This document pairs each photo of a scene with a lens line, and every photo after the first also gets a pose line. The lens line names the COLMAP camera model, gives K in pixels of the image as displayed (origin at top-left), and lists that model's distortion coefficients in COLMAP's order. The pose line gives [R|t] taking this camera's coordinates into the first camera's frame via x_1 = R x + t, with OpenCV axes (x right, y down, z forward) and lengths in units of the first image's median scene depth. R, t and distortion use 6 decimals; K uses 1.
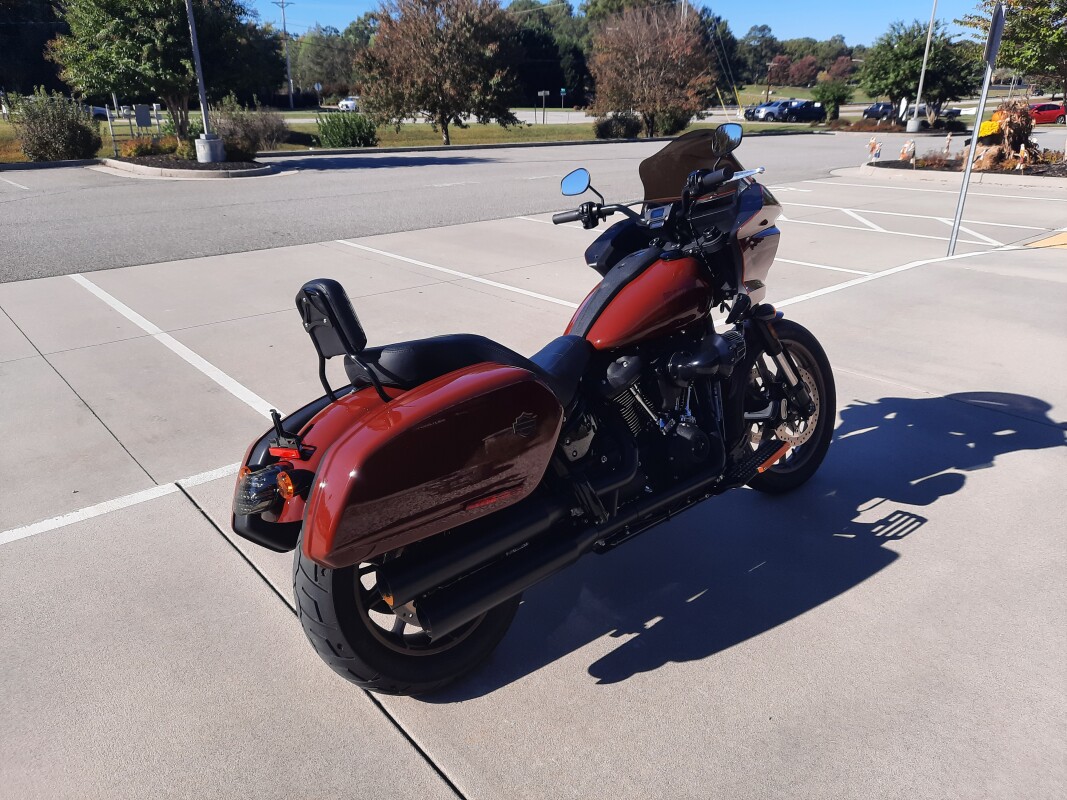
lens RADIAL K [[776.6, 0, 528.2], [0, 776.6, 401.4], [0, 0, 1]] dist [-0.000201, 0.009189]
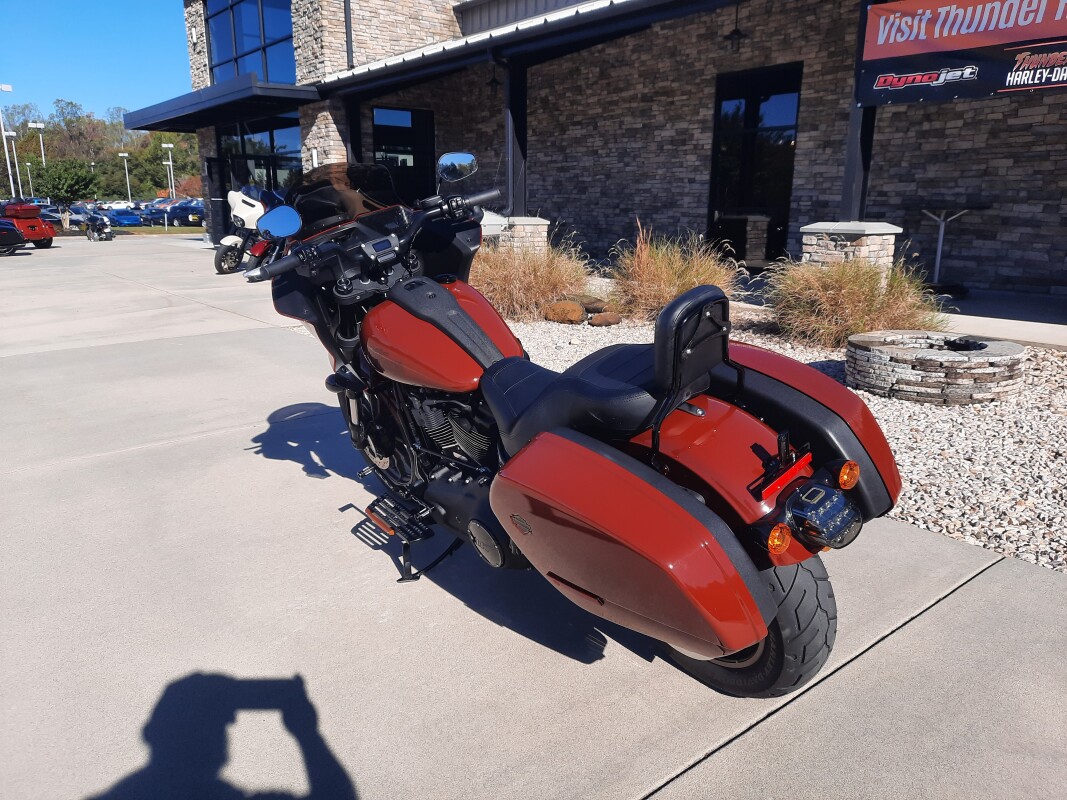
lens RADIAL K [[776.6, 0, 528.2], [0, 776.6, 401.4], [0, 0, 1]] dist [-0.000201, 0.009189]
pose [[0.010350, -0.242100, 0.970196, -0.084193], [0.367329, 0.903332, 0.221496, -0.023192], [-0.930034, 0.354088, 0.098279, 0.087423]]
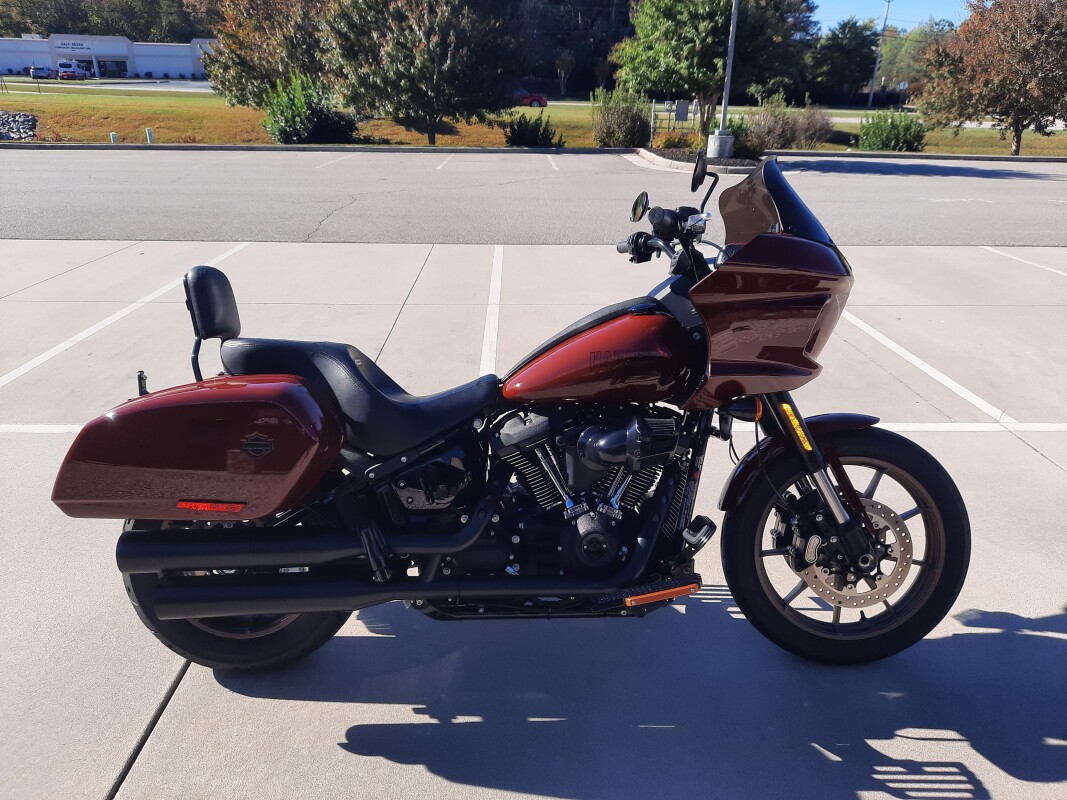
lens RADIAL K [[776.6, 0, 528.2], [0, 776.6, 401.4], [0, 0, 1]] dist [-0.000201, 0.009189]
pose [[0.780011, 0.246240, -0.575281, 0.058873], [-0.244564, 0.966164, 0.081952, -0.013524], [0.575995, 0.076770, 0.813840, 0.029616]]
